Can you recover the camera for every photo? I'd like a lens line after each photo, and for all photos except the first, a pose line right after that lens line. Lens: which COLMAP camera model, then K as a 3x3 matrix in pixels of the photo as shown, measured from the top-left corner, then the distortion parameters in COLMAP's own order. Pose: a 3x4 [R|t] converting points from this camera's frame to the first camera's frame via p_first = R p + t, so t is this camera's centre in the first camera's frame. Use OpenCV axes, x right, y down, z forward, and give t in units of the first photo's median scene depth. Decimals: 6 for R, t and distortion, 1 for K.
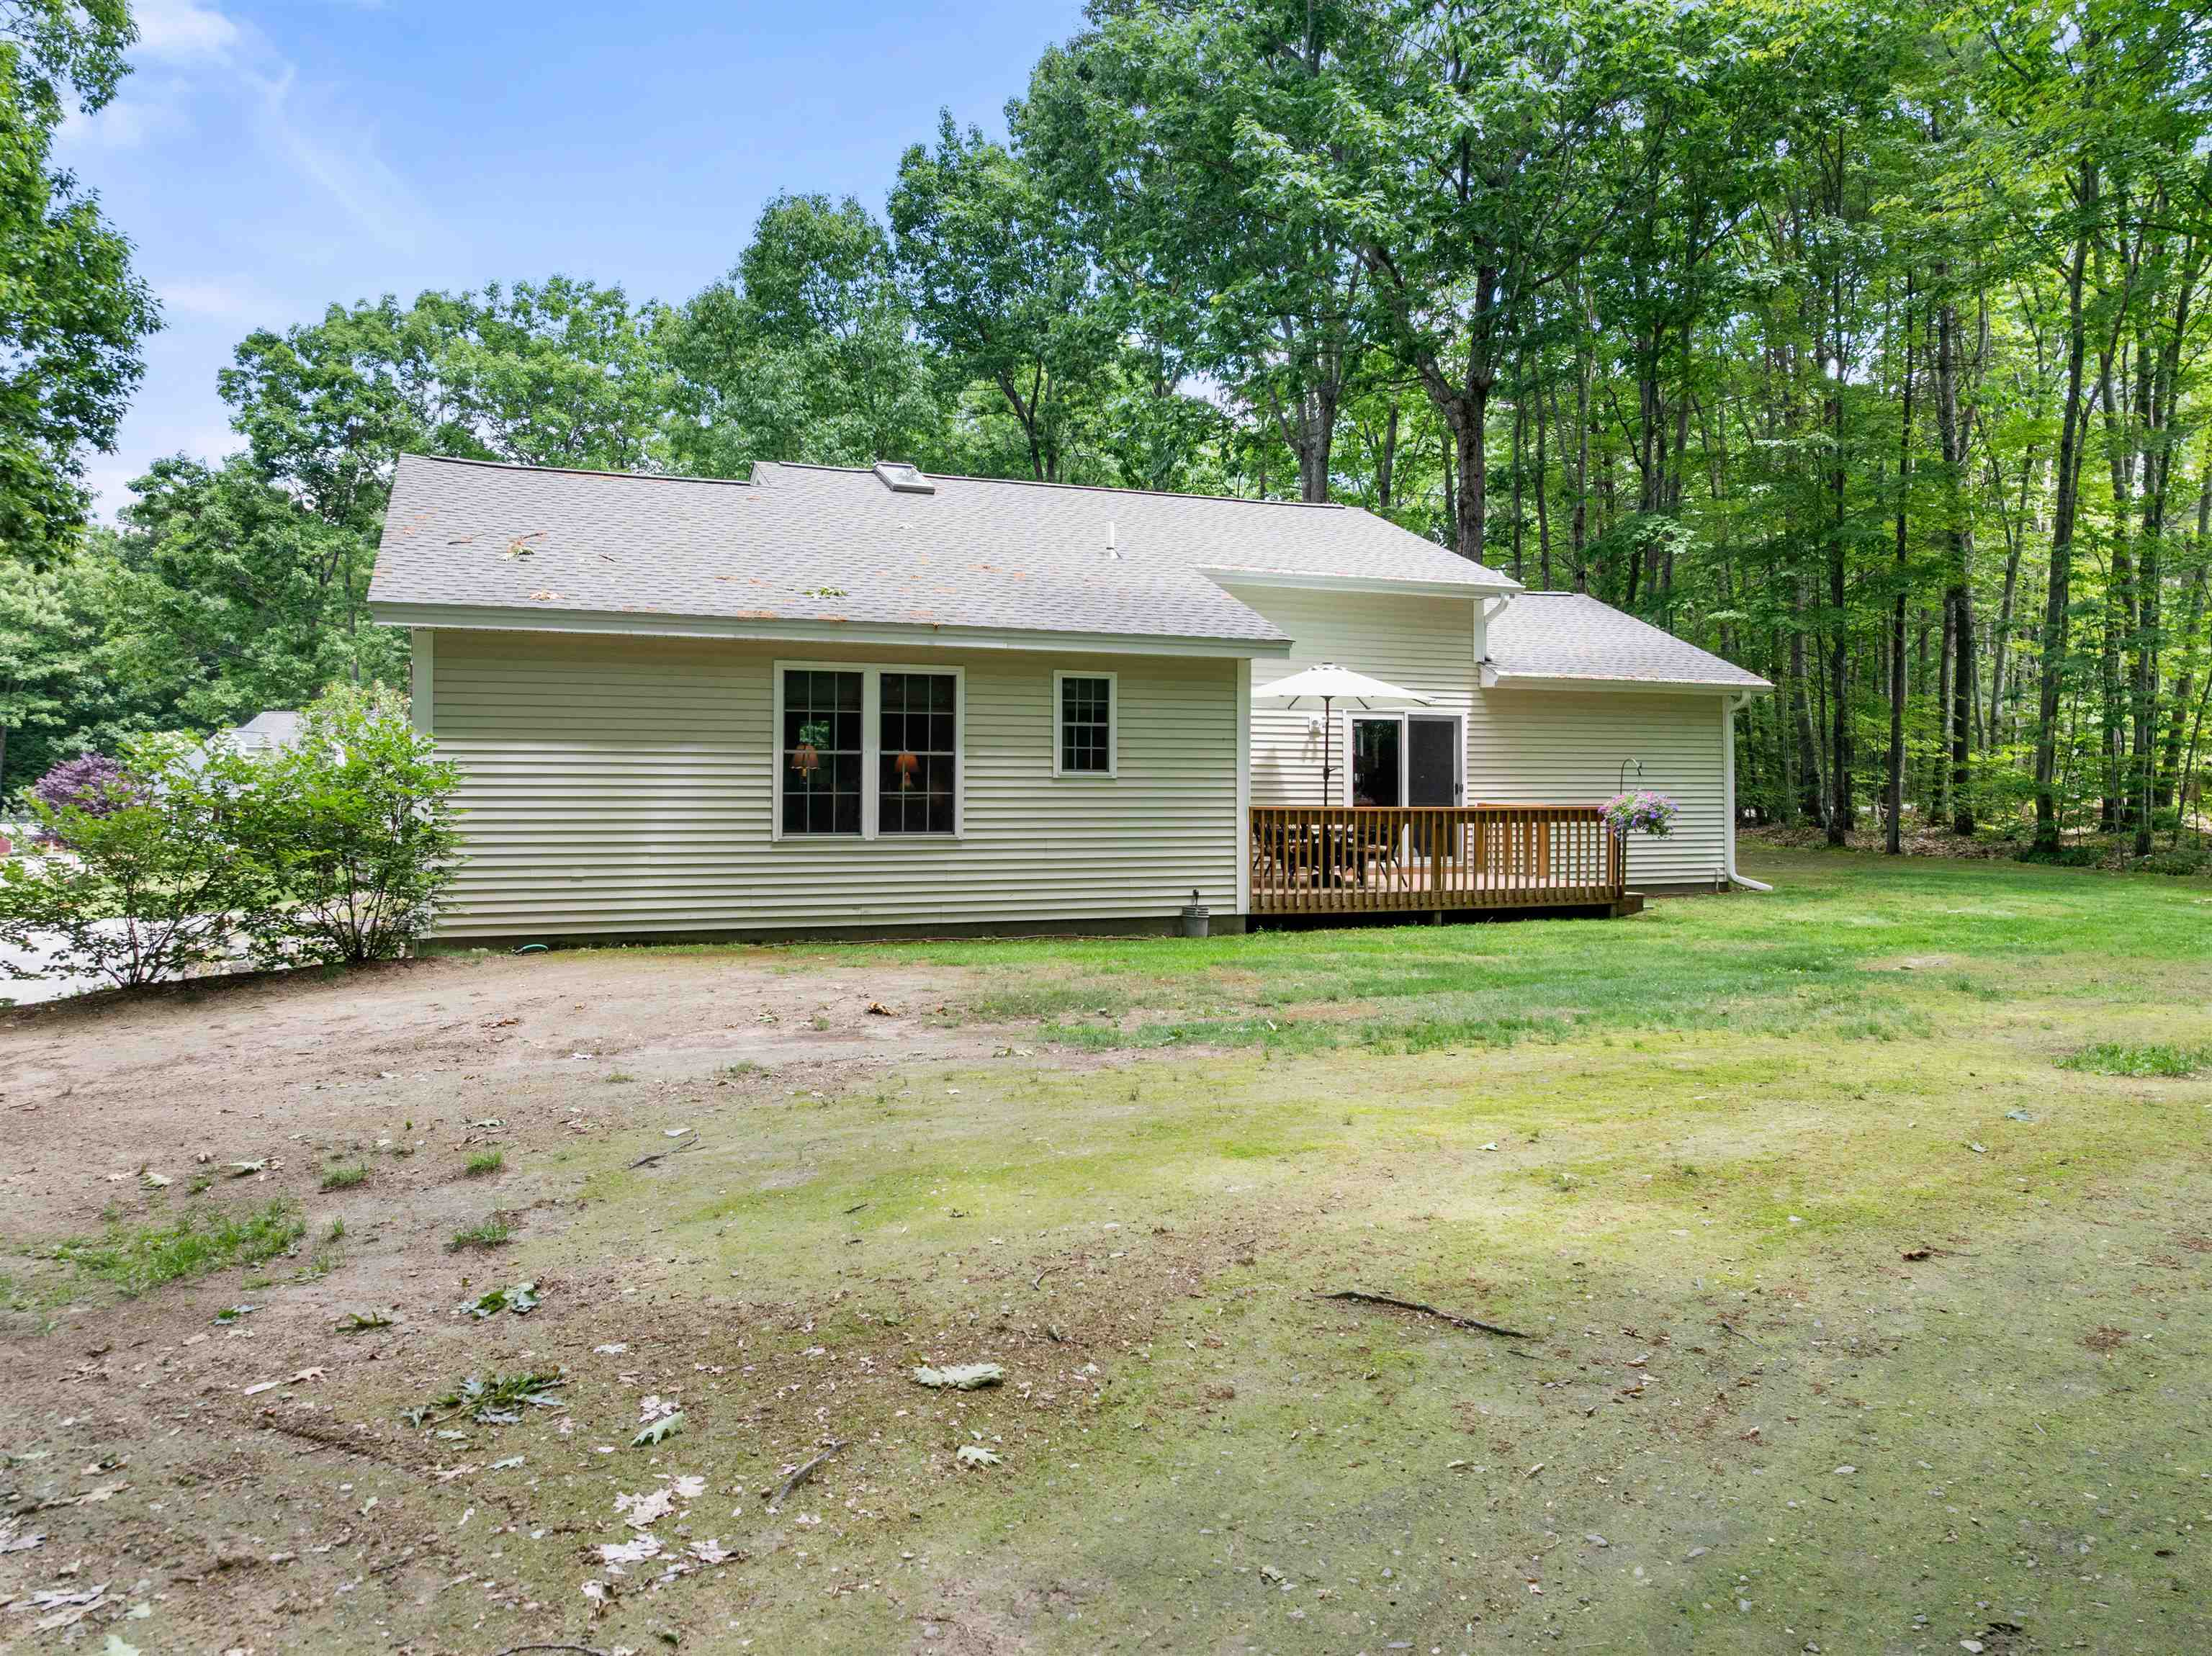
lens RADIAL K [[1579.2, 0, 1113.0], [0, 1579.2, 831.8], [0, 0, 1]] dist [-0.052177, 0.018784]
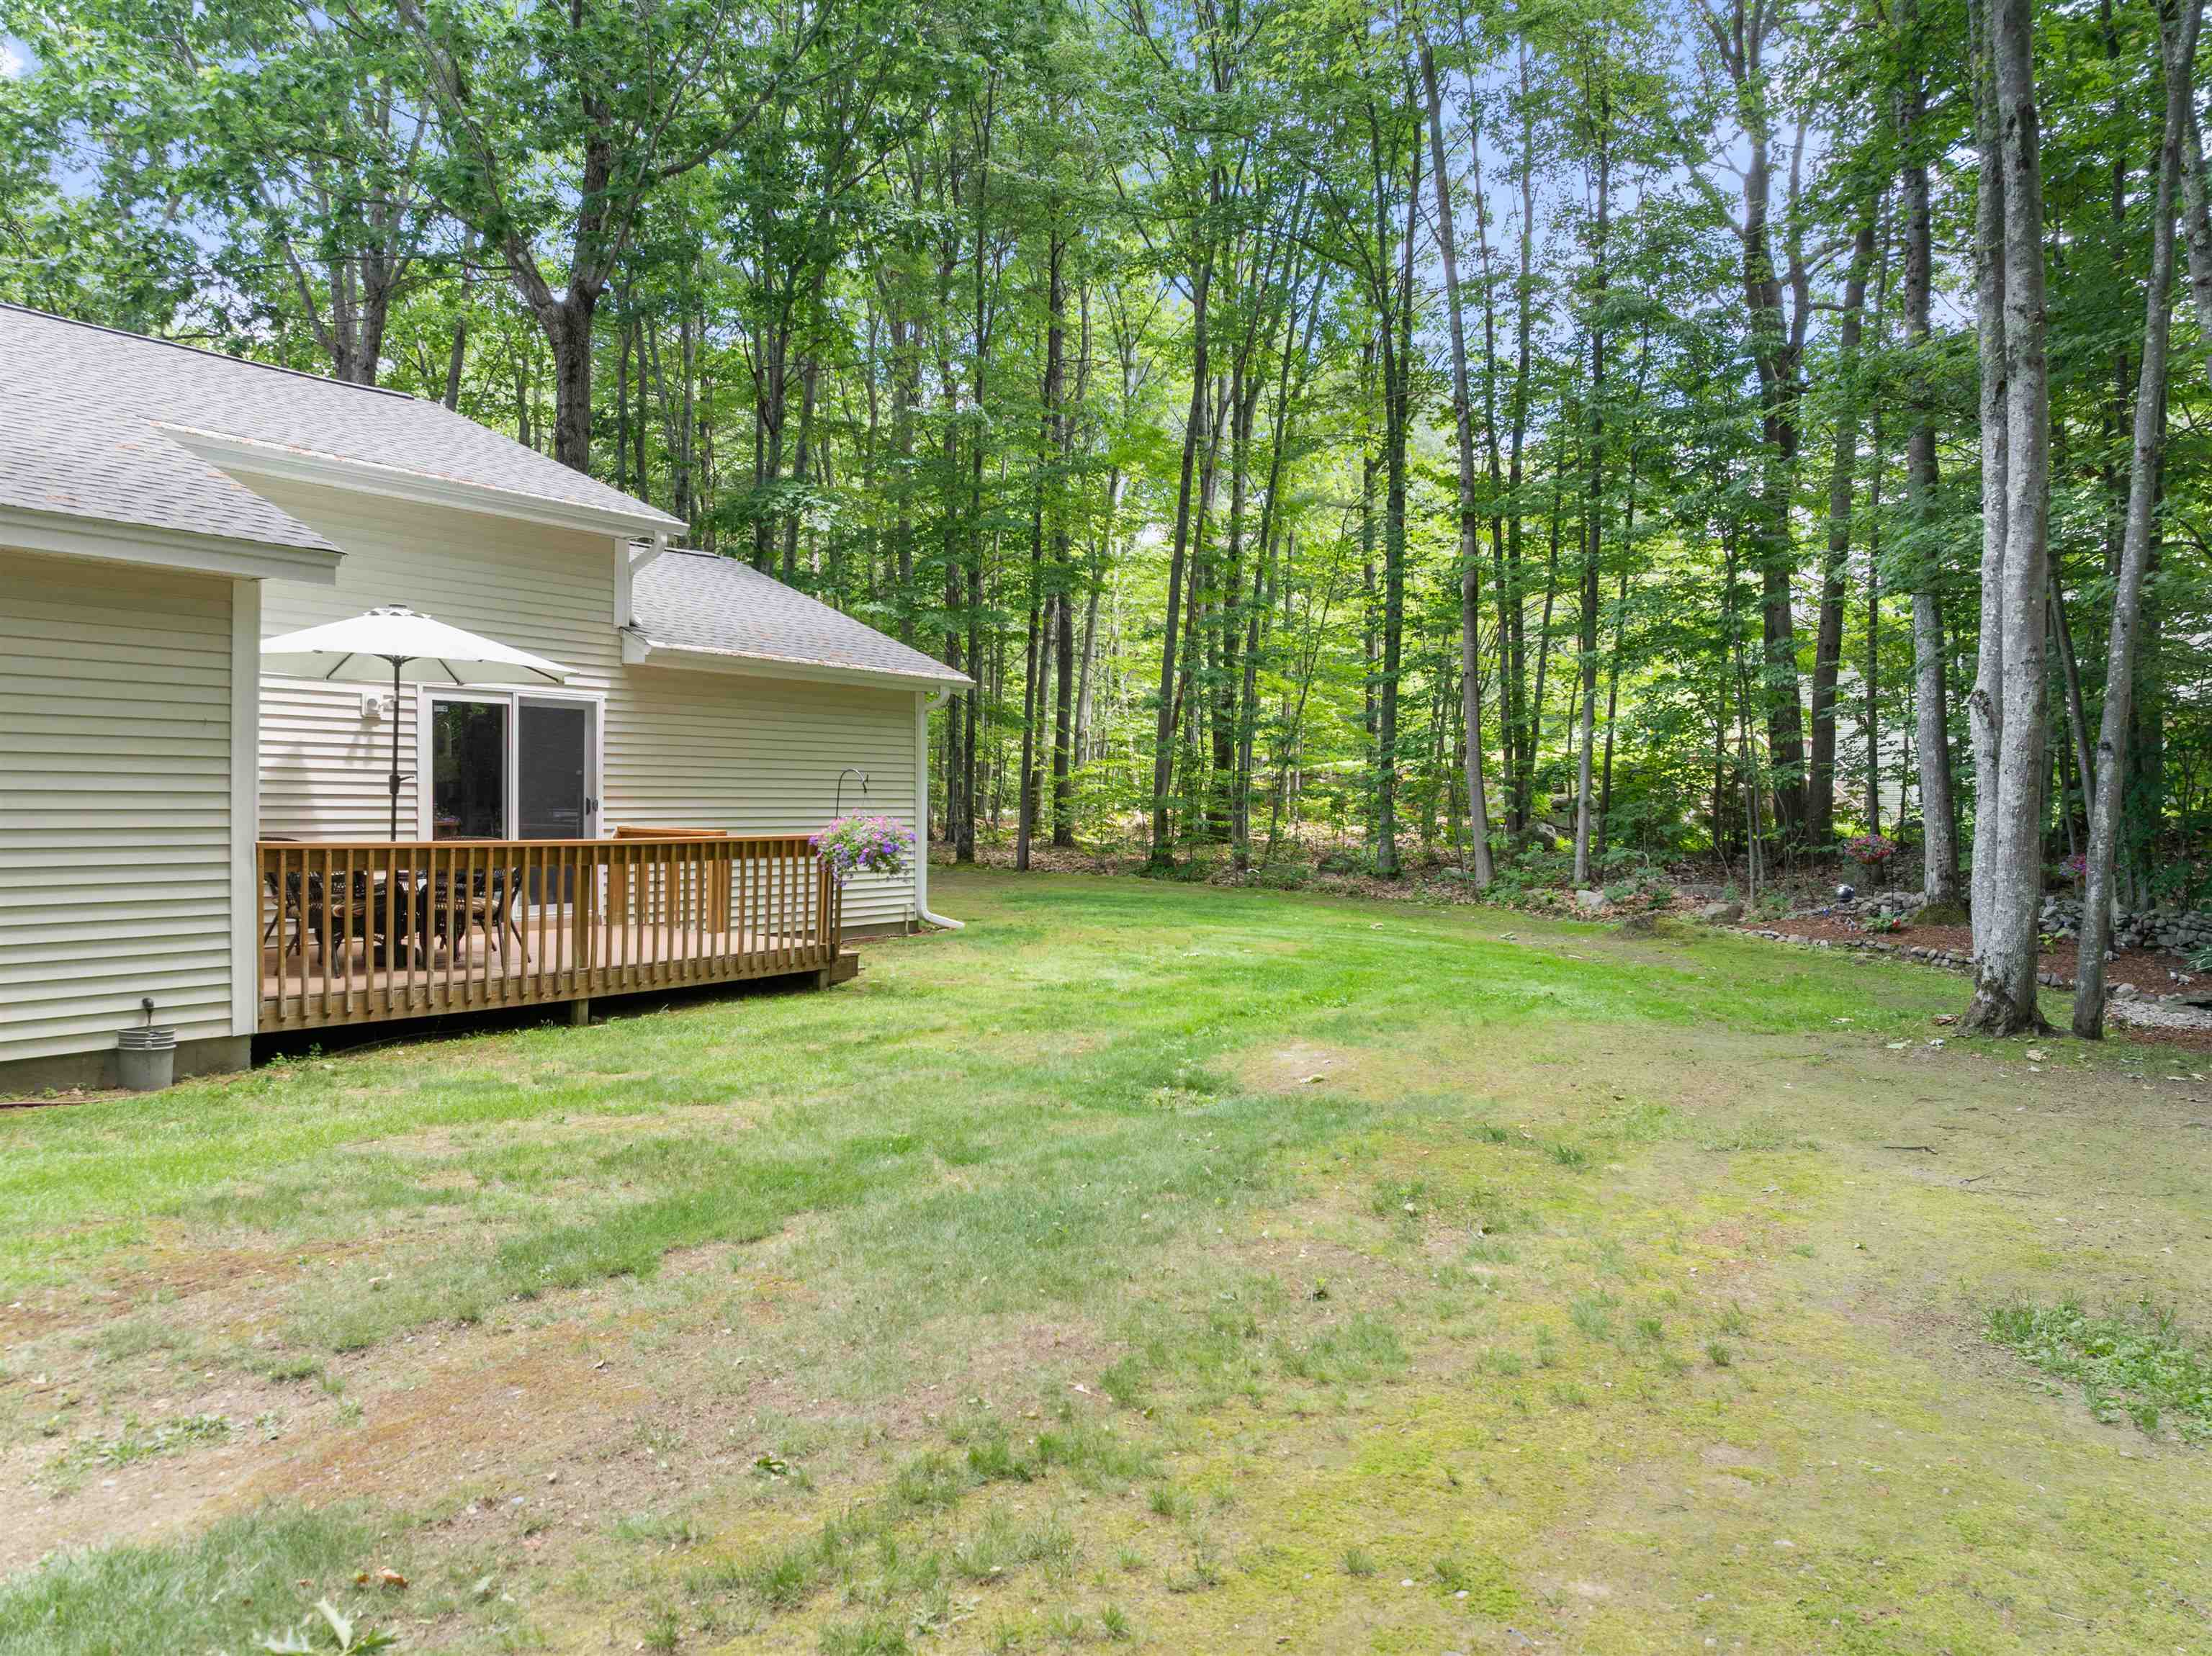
lens RADIAL K [[1579.2, 0, 1110.9], [0, 1579.2, 831.9], [0, 0, 1]] dist [-0.052177, 0.018784]
pose [[0.833067, -0.002573, 0.553166, 0.029000], [0.004453, 0.999988, -0.002054, -0.015168], [-0.553154, 0.004175, 0.833069, 0.324773]]
